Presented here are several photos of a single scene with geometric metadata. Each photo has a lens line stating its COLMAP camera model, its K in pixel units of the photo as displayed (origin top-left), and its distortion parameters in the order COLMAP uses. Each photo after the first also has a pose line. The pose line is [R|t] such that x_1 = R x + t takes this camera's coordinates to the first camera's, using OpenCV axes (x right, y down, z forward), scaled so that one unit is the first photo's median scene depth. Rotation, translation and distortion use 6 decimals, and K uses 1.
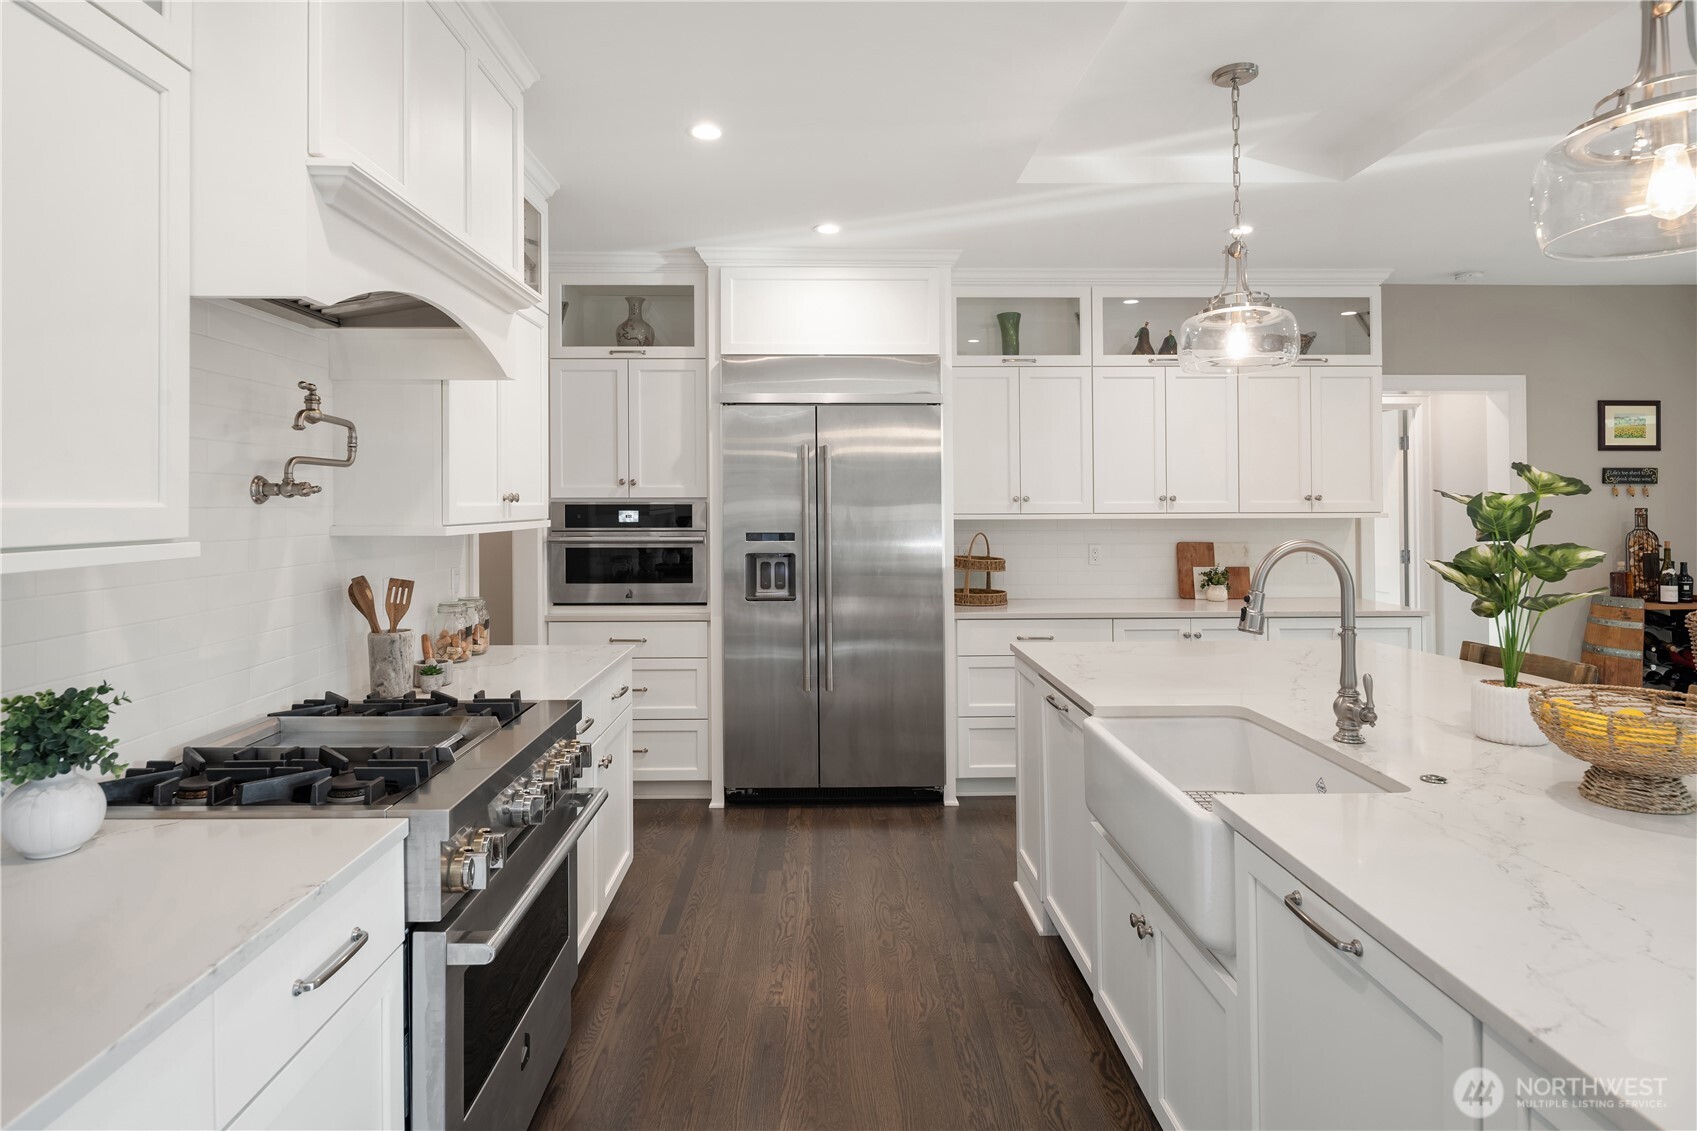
lens RADIAL K [[966.4, 0, 844.3], [0, 966.4, 519.1], [0, 0, 1]] dist [-0.006491, -0.002349]
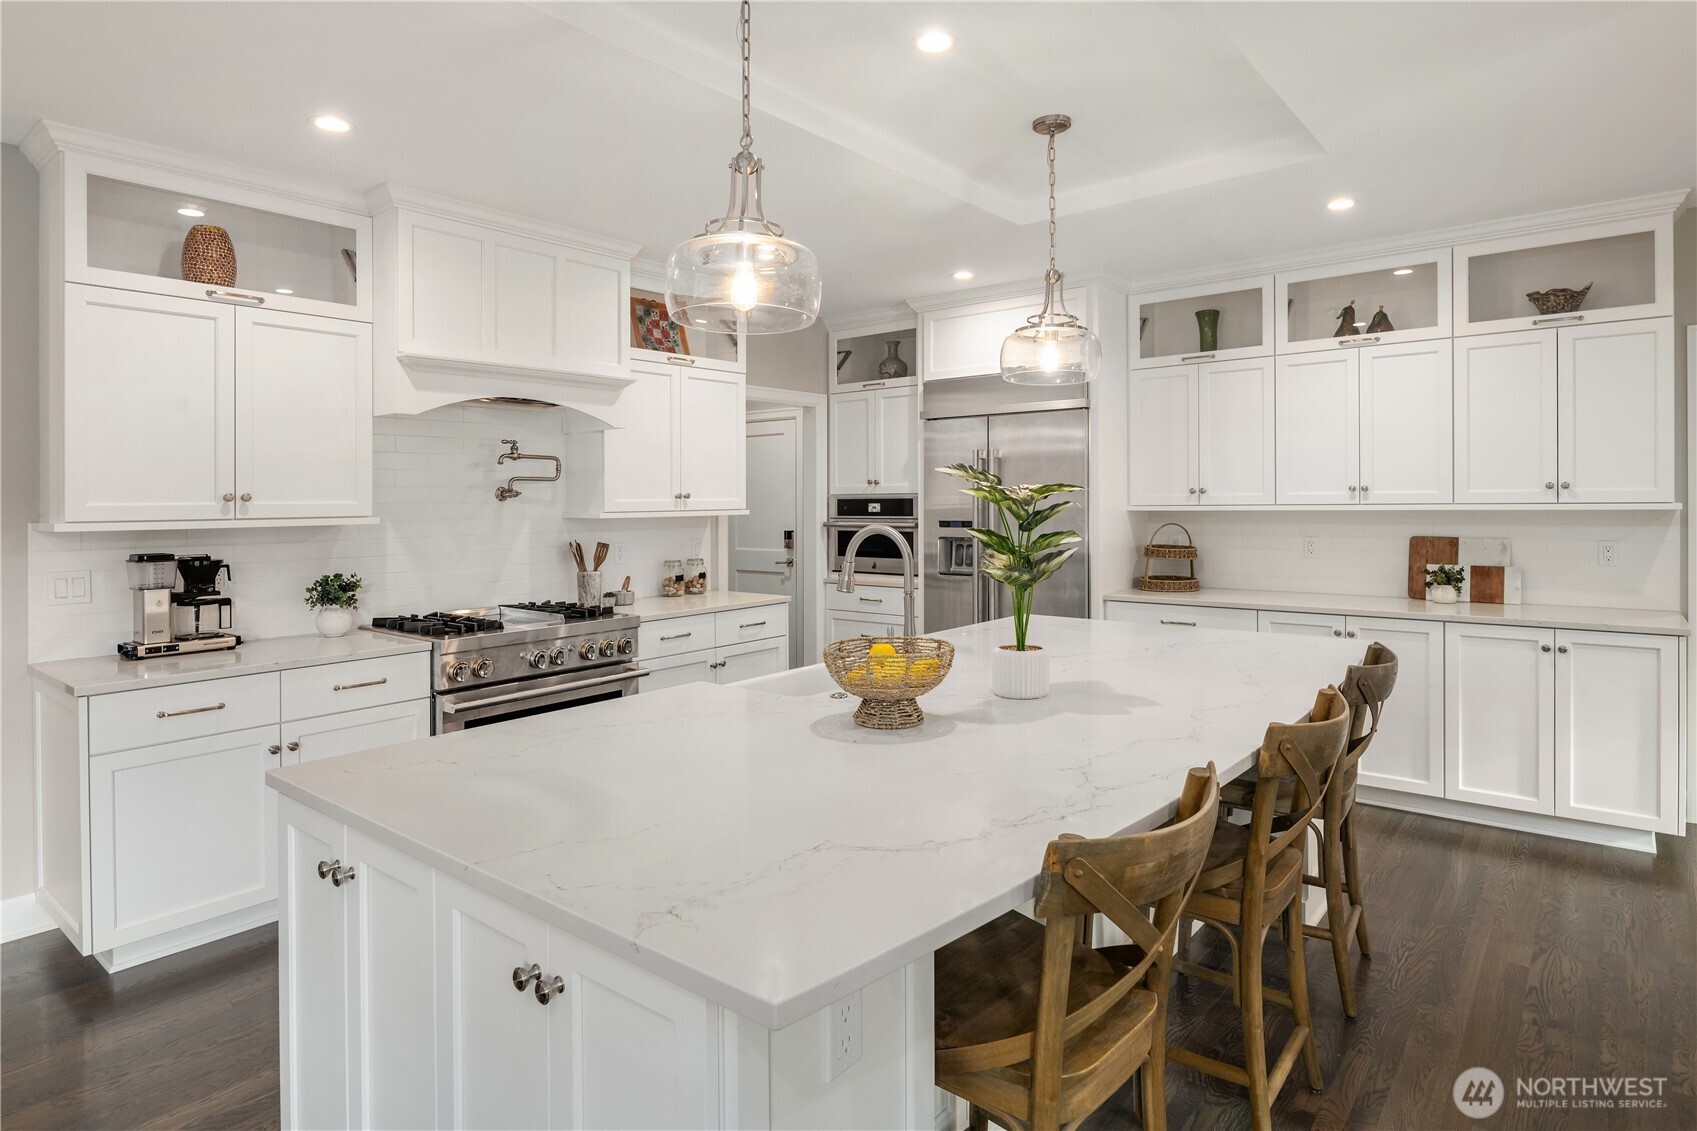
lens RADIAL K [[910.2, 0, 821.3], [0, 910.2, 522.7], [0, 0, 1]] dist [-0.002290, -0.001020]
pose [[0.763150, 0.010662, -0.646133, 0.541950], [-0.002373, 0.999903, 0.013697, 0.000822], [0.646217, -0.008920, 0.763102, -0.008695]]
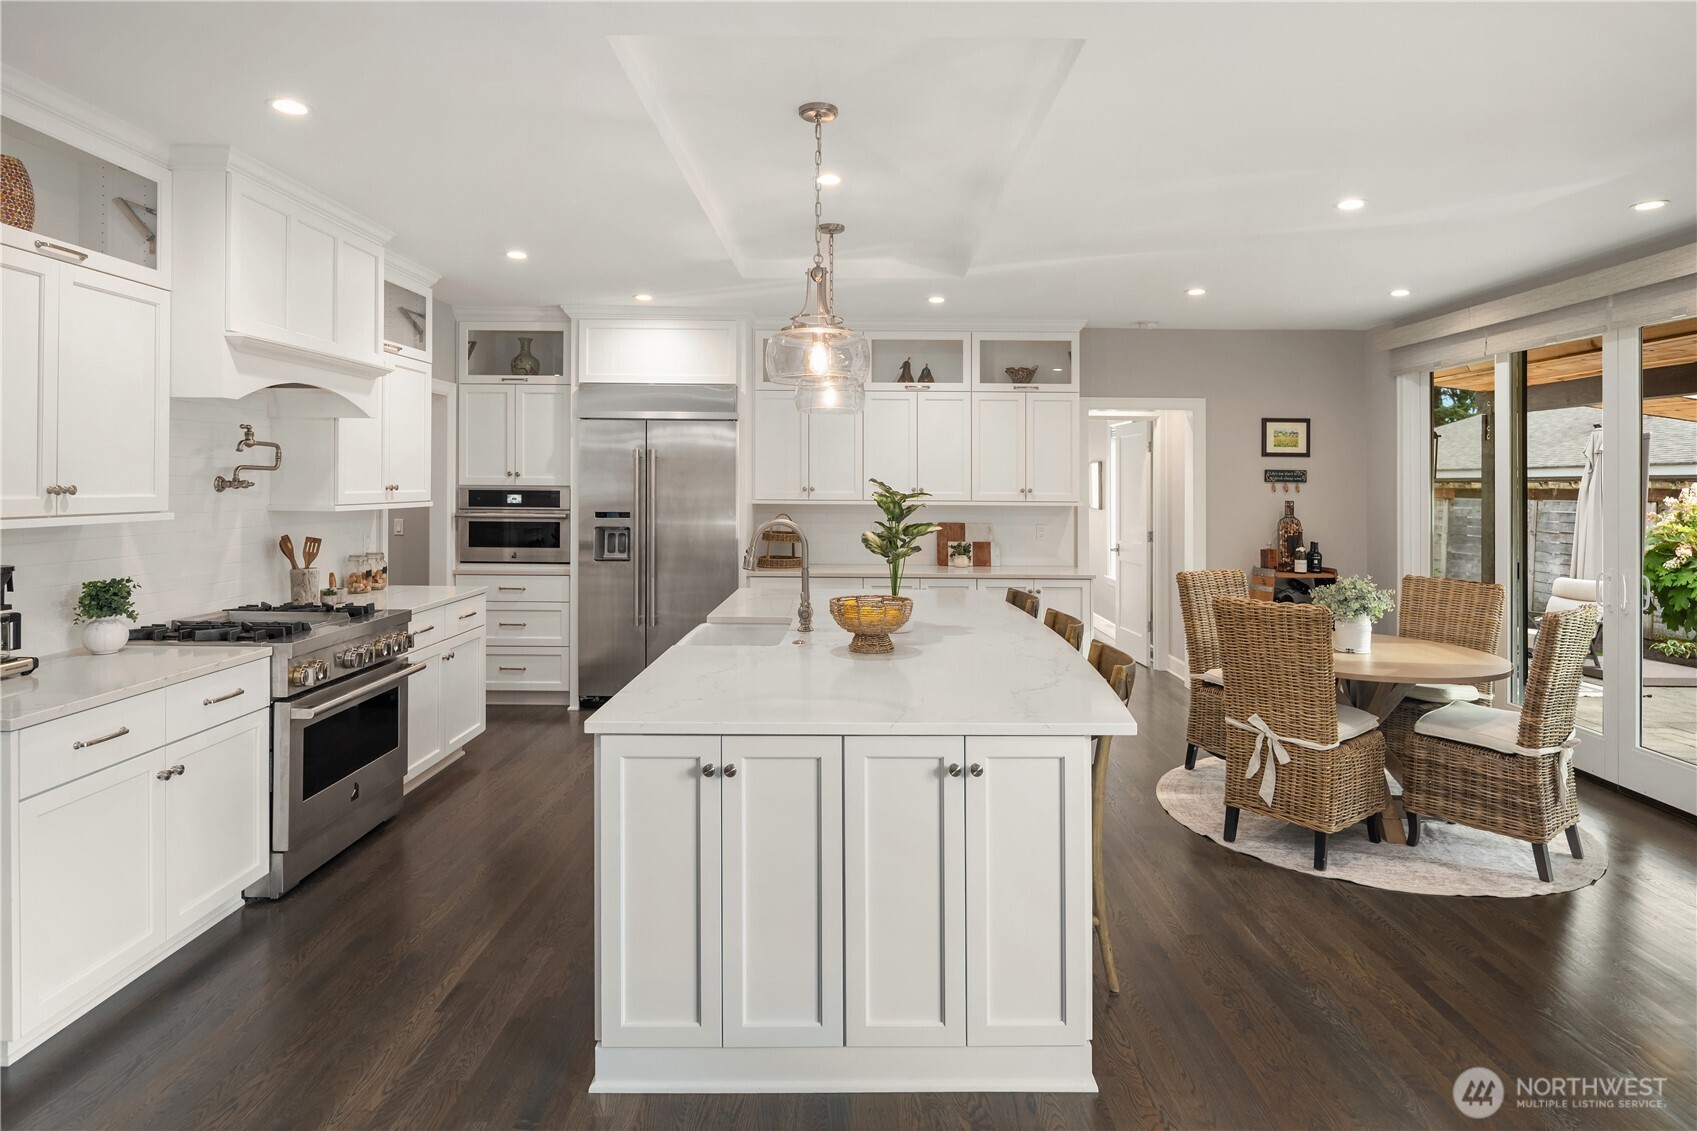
lens RADIAL K [[946.7, 0, 840.5], [0, 946.7, 504.2], [0, 0, 1]] dist [-0.006099, -0.001597]
pose [[0.999639, 0.011338, -0.024341, 0.277991], [-0.011223, 0.999925, 0.004882, -0.007135], [0.024395, -0.004607, 0.999692, -0.341162]]
